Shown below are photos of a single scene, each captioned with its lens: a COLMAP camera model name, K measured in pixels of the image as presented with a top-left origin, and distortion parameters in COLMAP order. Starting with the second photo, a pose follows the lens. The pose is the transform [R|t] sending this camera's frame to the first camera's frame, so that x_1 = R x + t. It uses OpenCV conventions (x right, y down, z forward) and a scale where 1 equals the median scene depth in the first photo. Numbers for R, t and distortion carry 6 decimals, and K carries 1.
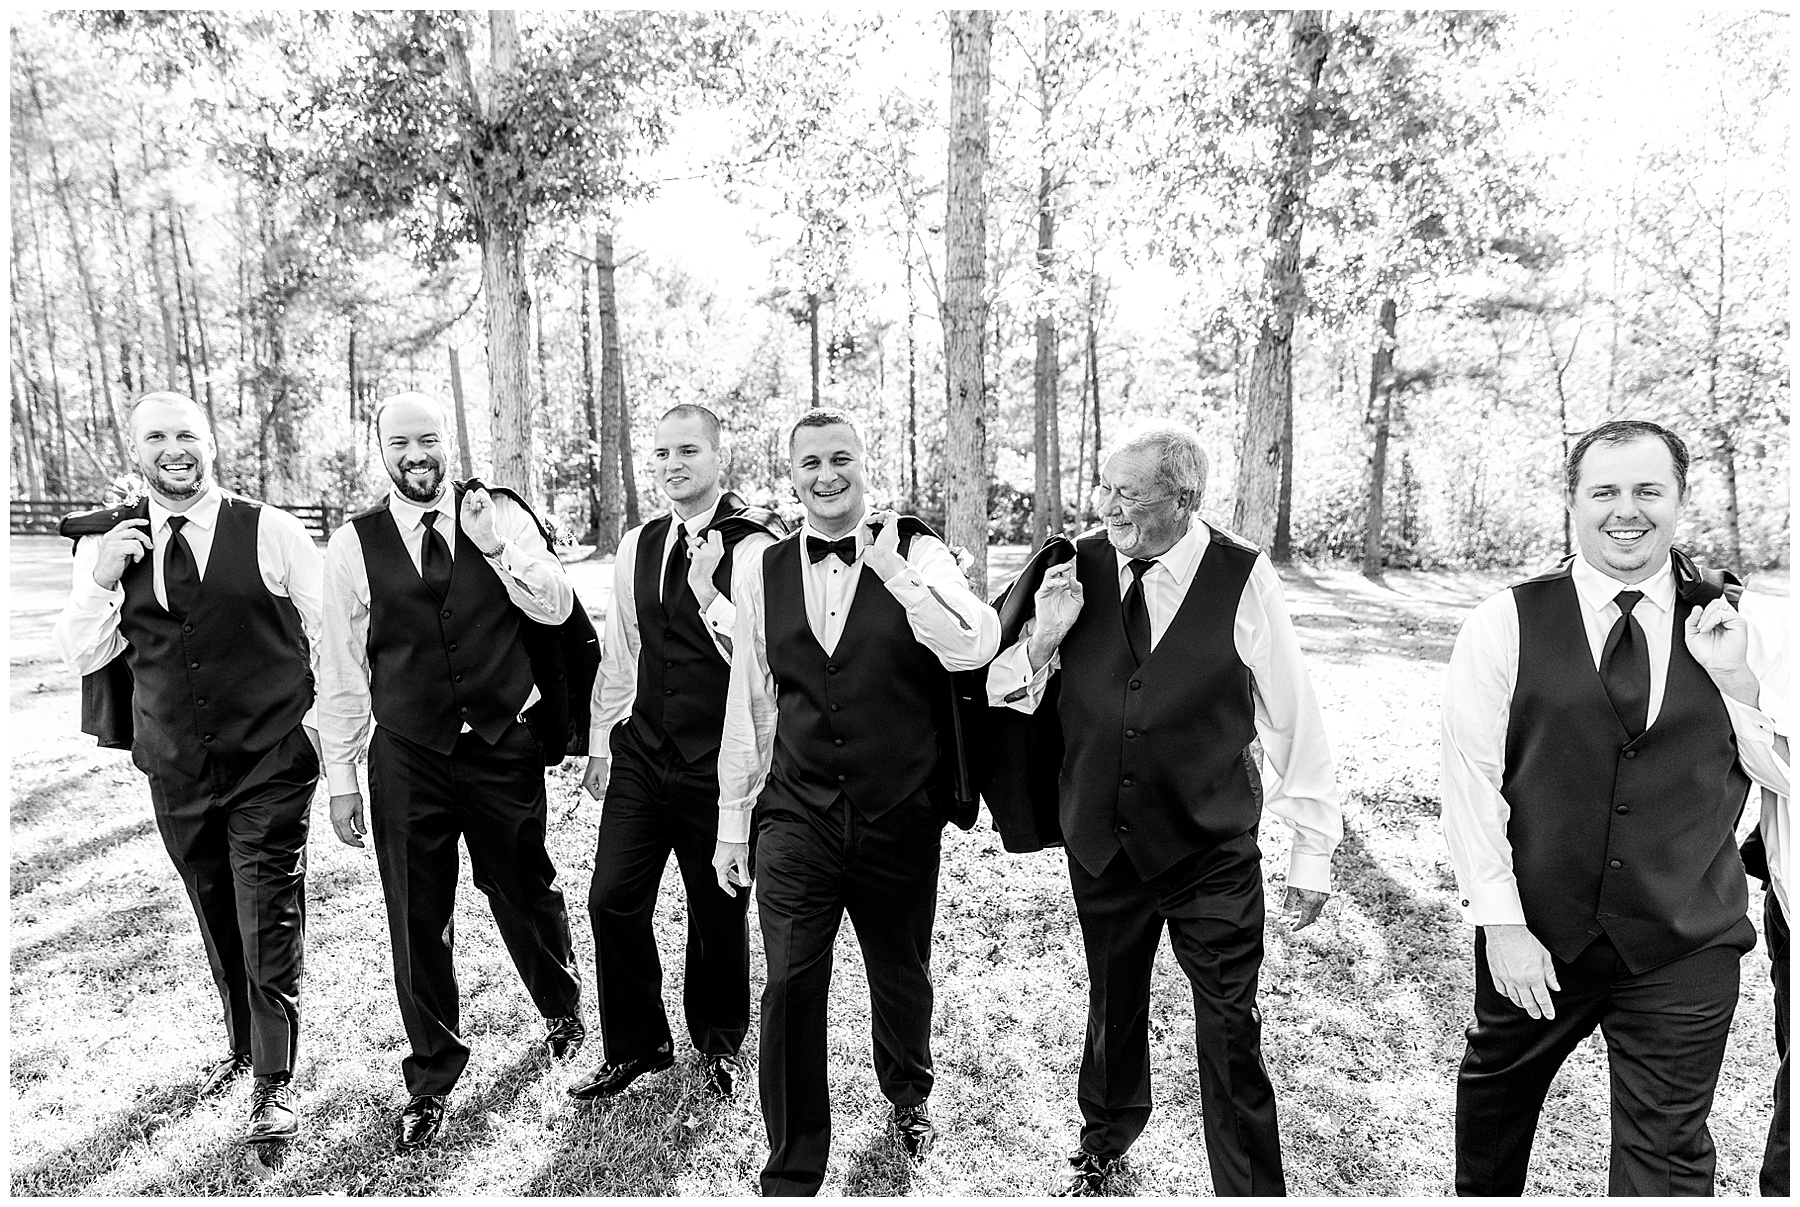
lens RADIAL K [[1283.7, 0, 840.5], [0, 1283.7, 607.5], [0, 0, 1]] dist [0.019676, -0.003879]
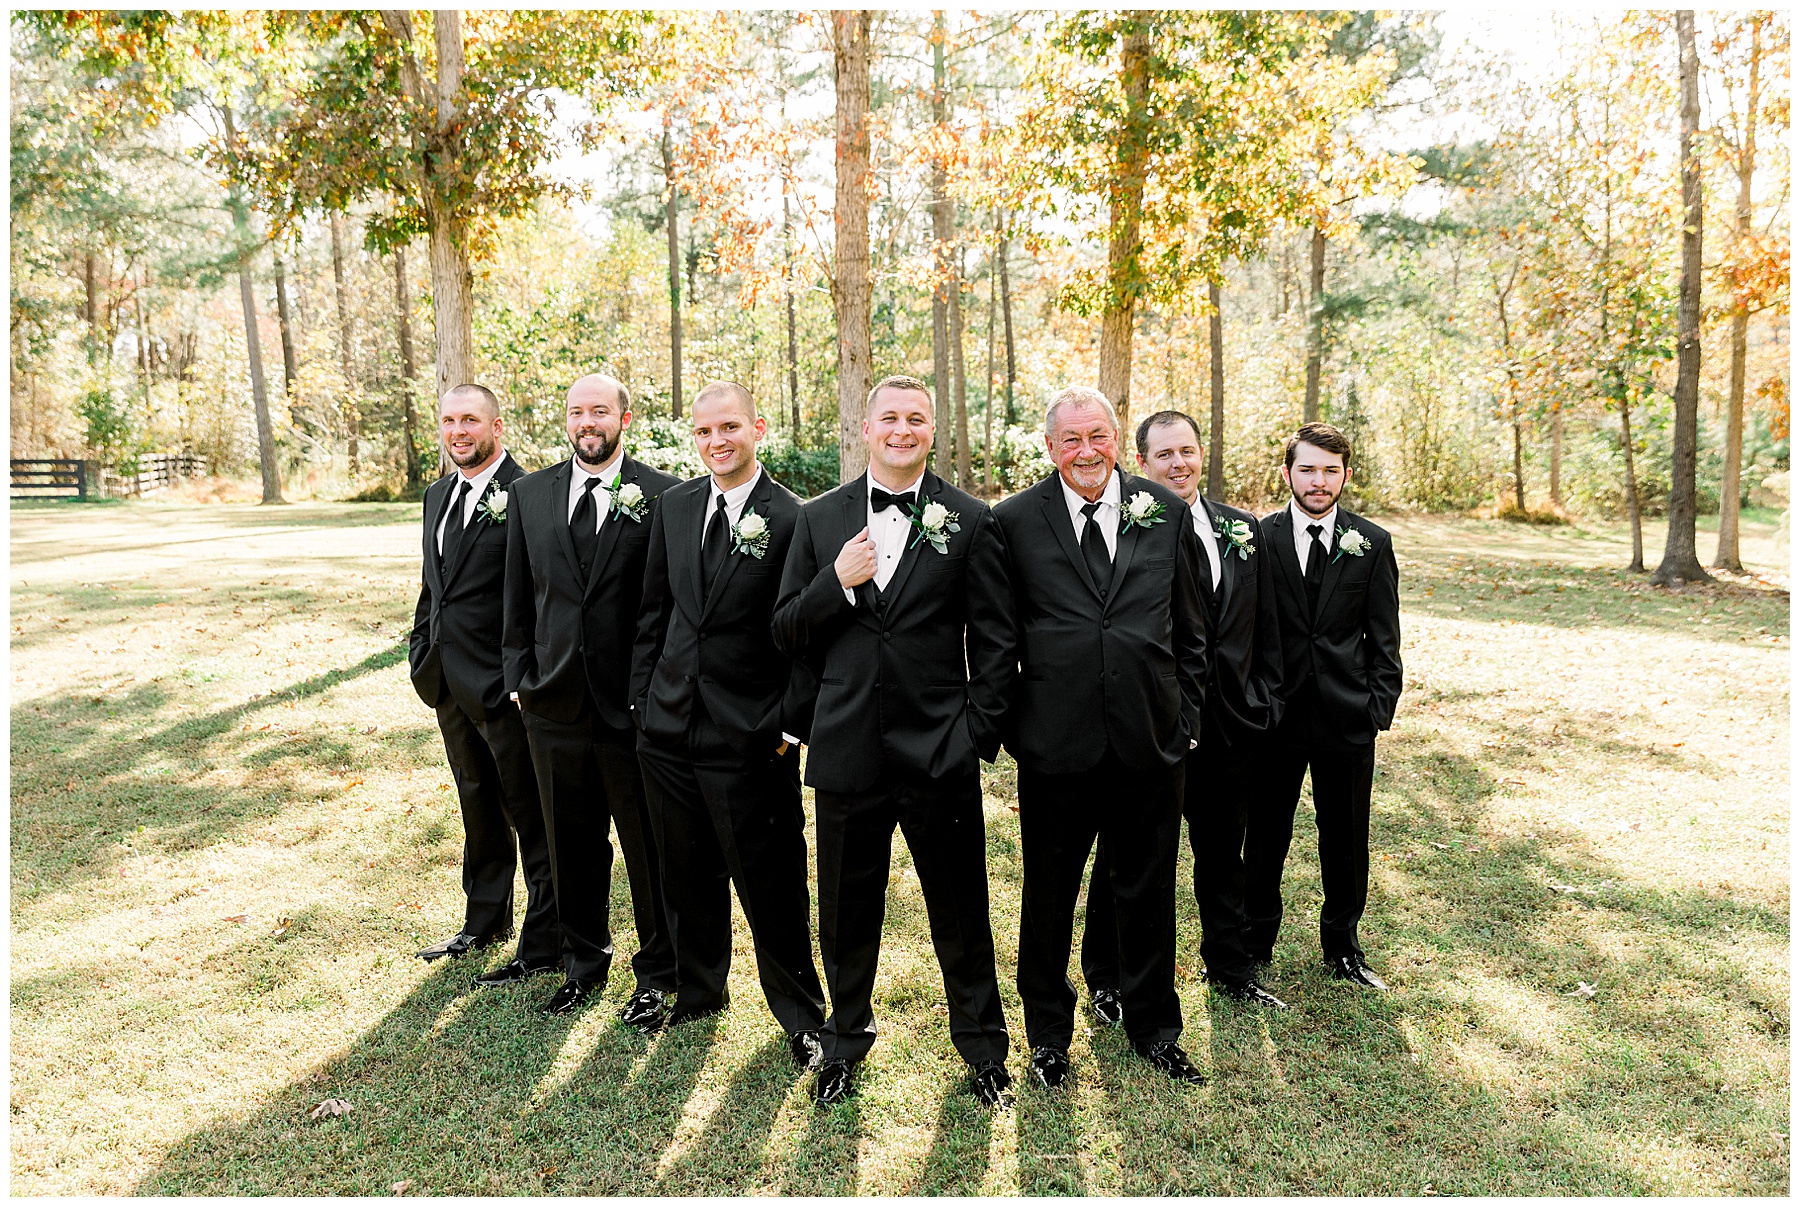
lens RADIAL K [[1670.6, 0, 875.0], [0, 1670.6, 608.4], [0, 0, 1]] dist [-0.001348, 0.034017]
pose [[0.994203, -0.023015, 0.105027, -0.013359], [0.021220, 0.999610, 0.018181, 0.008766], [-0.105404, -0.015847, 0.994303, -0.141042]]
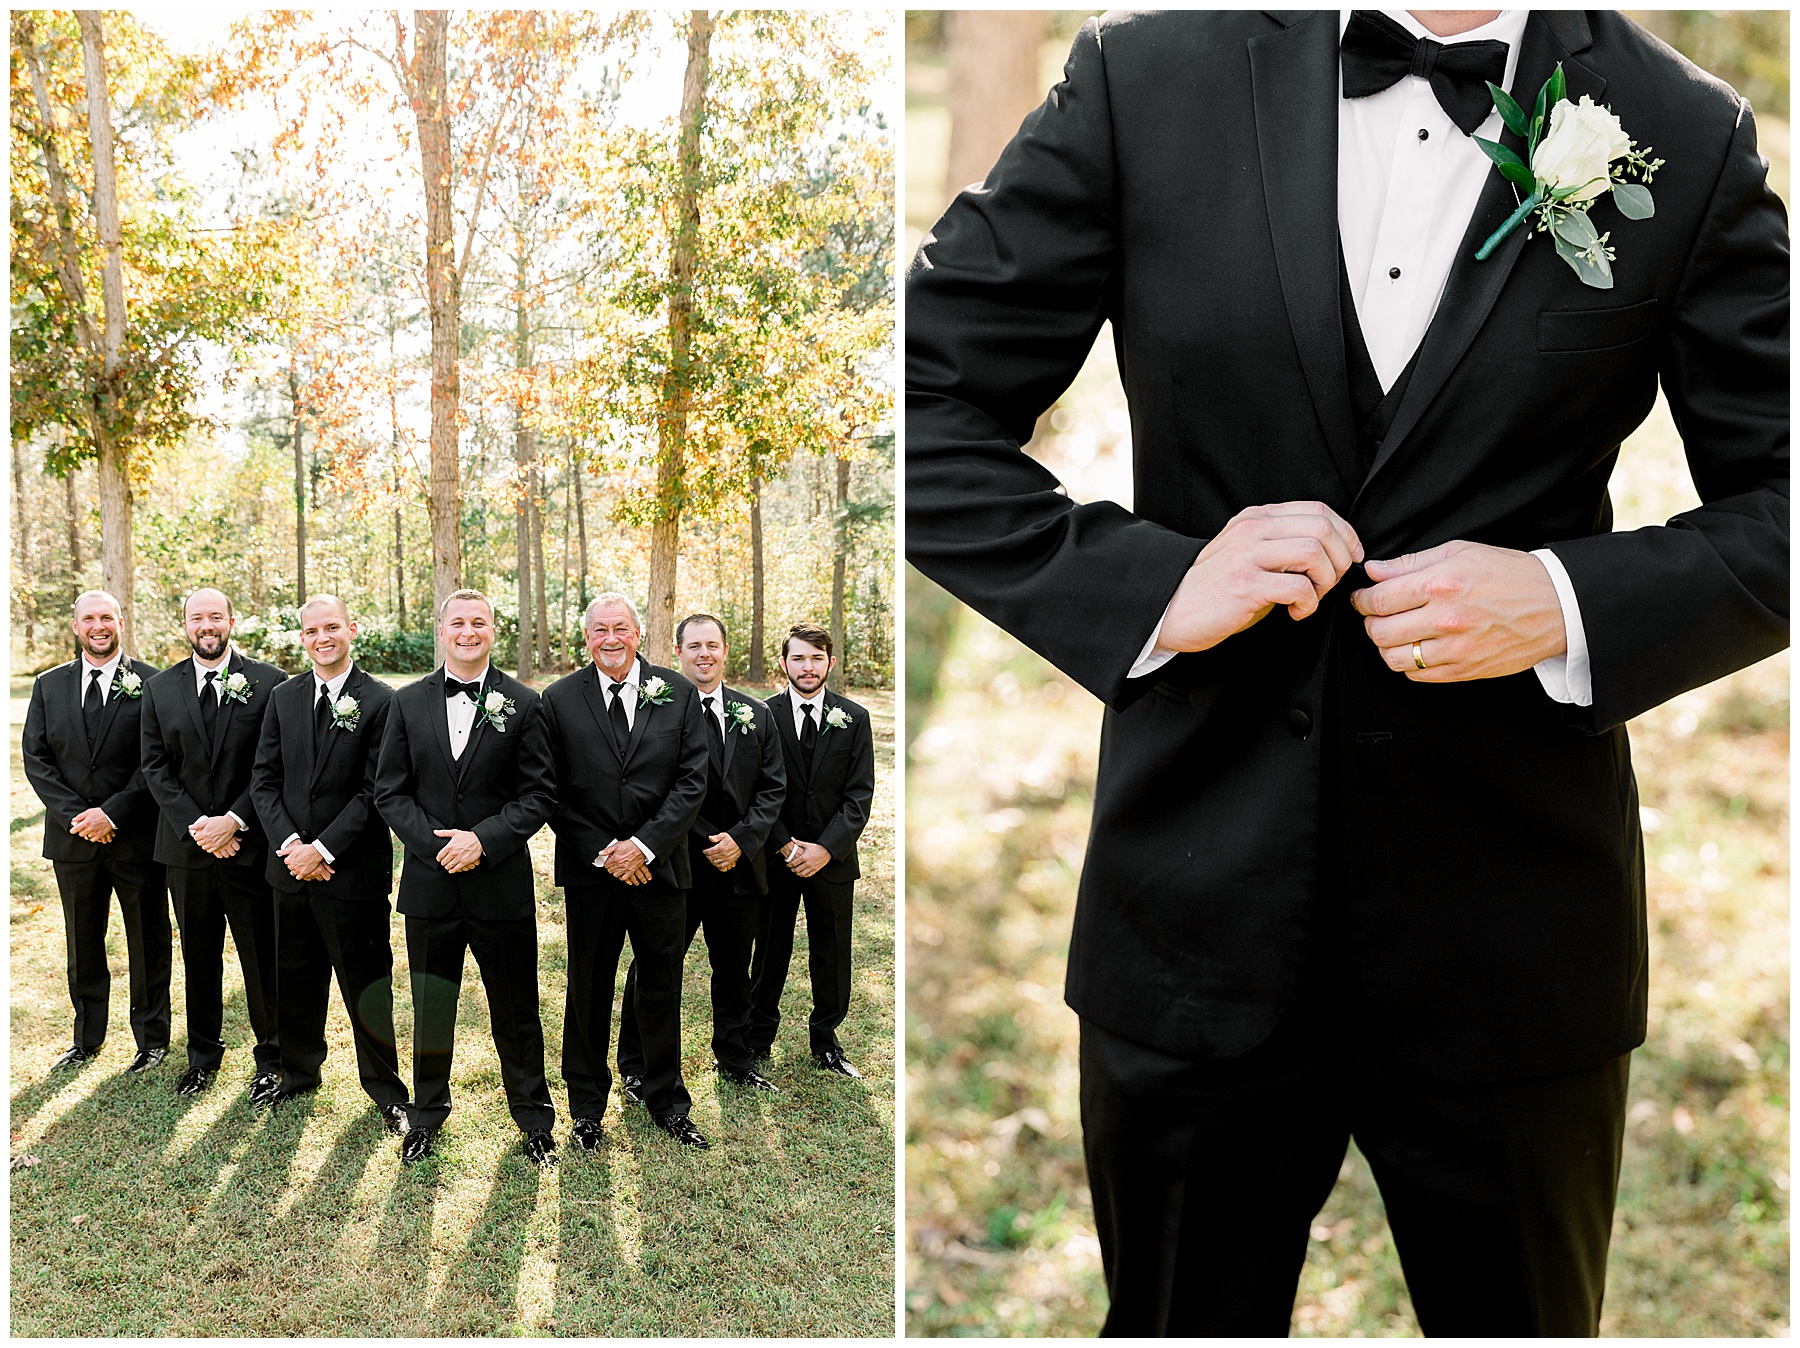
lens RADIAL K [[1426.6, 0, 443.9], [0, 1426.6, 733.4], [0, 0, 1]] dist [0.006976, 0.002521]
pose [[0.996022, -0.018585, 0.087151, -0.012480], [0.019092, 0.999805, -0.004987, 0.007922], [-0.087042, 0.006631, 0.996183, -0.153925]]
